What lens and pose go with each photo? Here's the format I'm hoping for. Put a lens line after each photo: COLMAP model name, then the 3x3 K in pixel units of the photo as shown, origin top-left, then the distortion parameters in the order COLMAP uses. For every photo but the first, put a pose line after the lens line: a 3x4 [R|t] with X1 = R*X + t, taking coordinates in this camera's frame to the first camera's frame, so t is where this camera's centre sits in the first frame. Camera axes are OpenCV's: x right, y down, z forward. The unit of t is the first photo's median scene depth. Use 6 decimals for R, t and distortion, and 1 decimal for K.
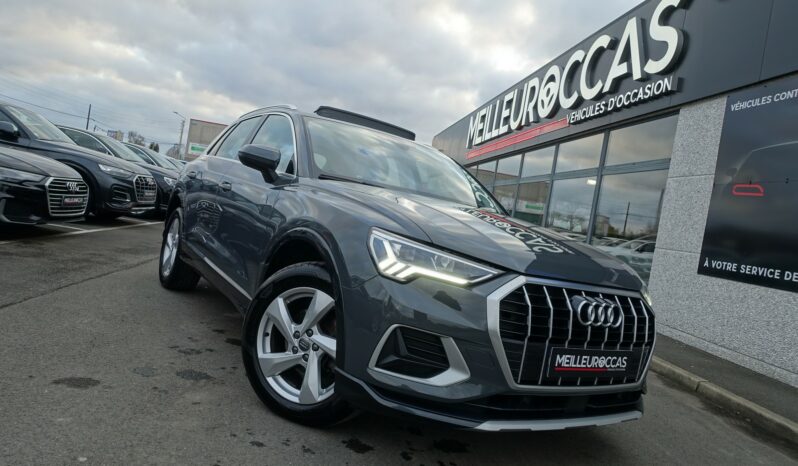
lens RADIAL K [[529.4, 0, 399.0], [0, 529.4, 233.0], [0, 0, 1]] dist [-0.003549, 0.000264]
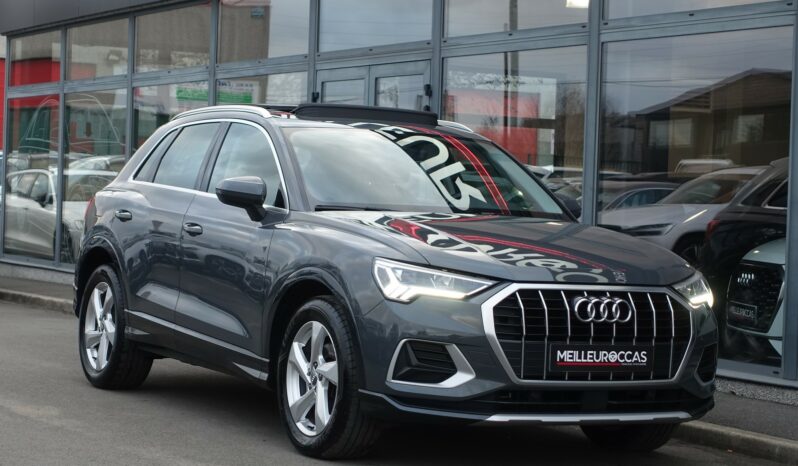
lens RADIAL K [[1707.6, 0, 399.0], [0, 1707.6, 233.0], [0, 0, 1]] dist [-0.055657, -0.274091]
pose [[0.986916, -0.137603, -0.084038, 0.300631], [0.135957, 0.990398, -0.025033, 0.032852], [0.086675, 0.013280, 0.996148, -2.494796]]
